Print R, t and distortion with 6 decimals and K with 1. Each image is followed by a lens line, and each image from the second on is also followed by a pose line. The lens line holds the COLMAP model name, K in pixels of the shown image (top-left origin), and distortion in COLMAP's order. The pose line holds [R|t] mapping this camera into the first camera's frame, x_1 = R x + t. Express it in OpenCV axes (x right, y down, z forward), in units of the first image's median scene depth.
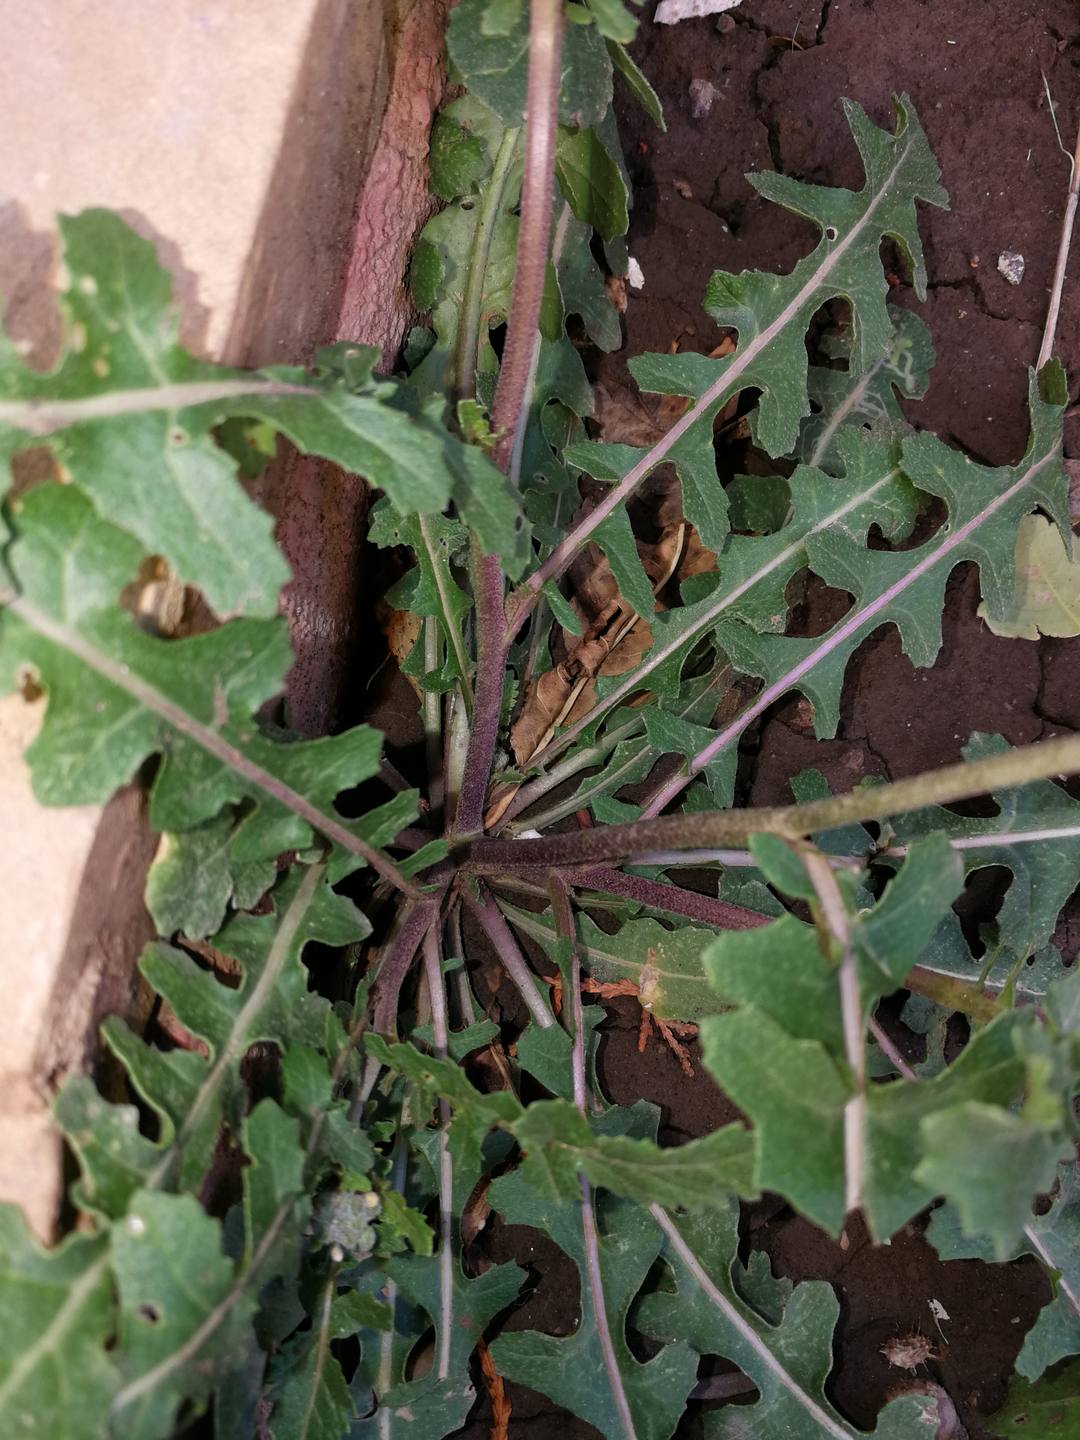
lens RADIAL K [[1168.2, 0, 537.0], [0, 1168.2, 720.5], [0, 0, 1]] dist [-0.005903, -0.011197]
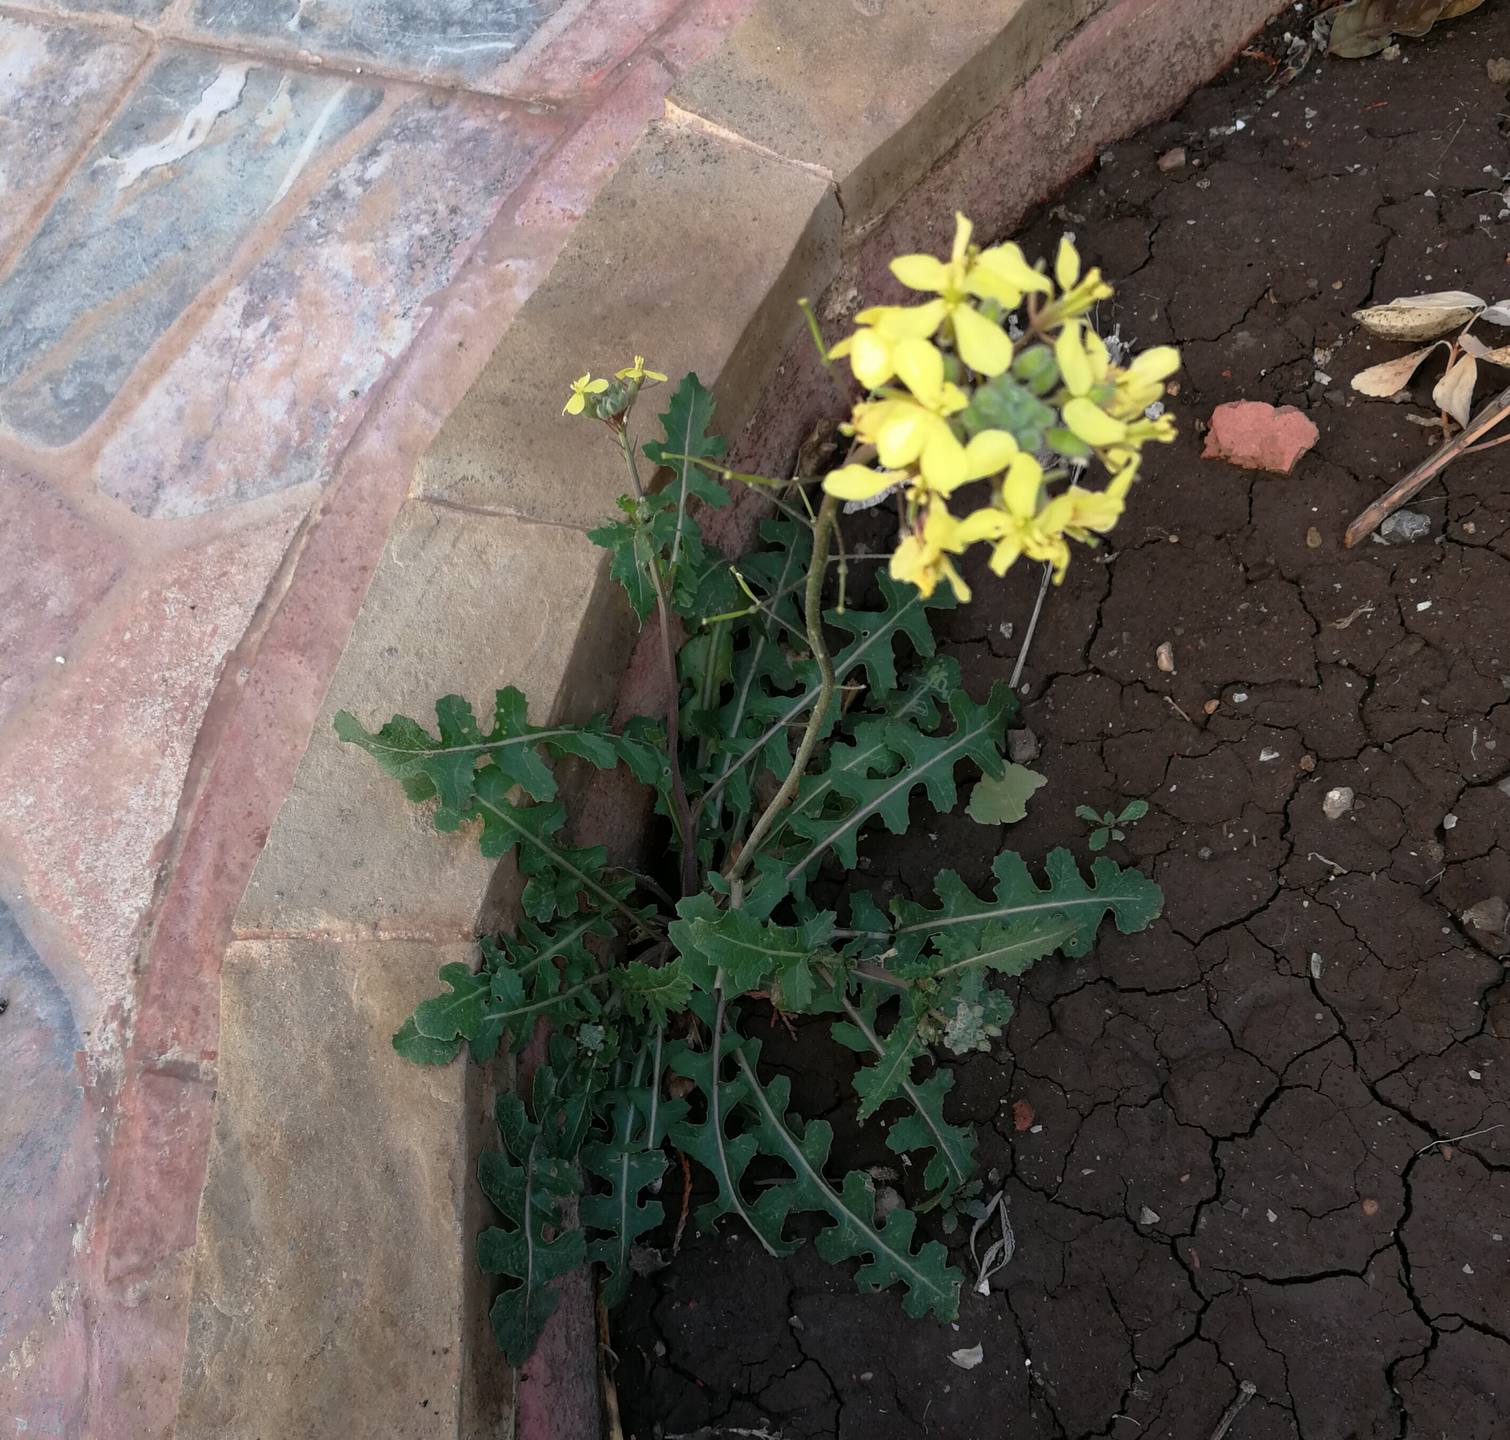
lens RADIAL K [[1373.0, 0, 756.7], [0, 1373.0, 721.9], [0, 0, 1]] dist [0.059375, 0.000404]
pose [[0.944082, -0.058901, -0.324407, 0.943206], [-0.017009, 0.973903, -0.226326, 0.332856], [0.329272, 0.219188, 0.918442, -1.437053]]
